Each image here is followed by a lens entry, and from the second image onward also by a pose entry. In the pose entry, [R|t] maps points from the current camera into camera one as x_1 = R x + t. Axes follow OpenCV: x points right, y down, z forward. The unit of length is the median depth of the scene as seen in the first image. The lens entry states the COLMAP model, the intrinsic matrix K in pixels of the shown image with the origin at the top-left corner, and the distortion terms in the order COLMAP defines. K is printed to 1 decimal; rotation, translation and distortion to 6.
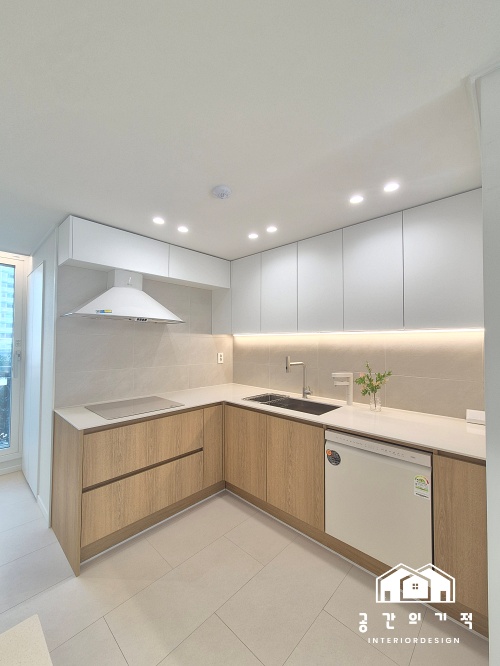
lens RADIAL K [[273.0, 0, 252.7], [0, 273.0, 334.6], [0, 0, 1]] dist [-0.002163, -0.000239]
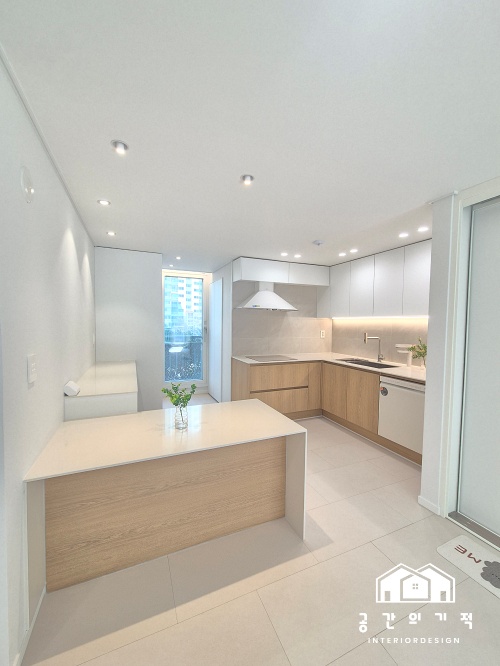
lens RADIAL K [[273.0, 0, 252.2], [0, 273.0, 334.3], [0, 0, 1]] dist [-0.002163, -0.000239]
pose [[0.917937, 0.024554, -0.395965, 0.159352], [0.001788, 0.997817, 0.066020, -0.012358], [0.396721, -0.061310, 0.915889, -0.658982]]
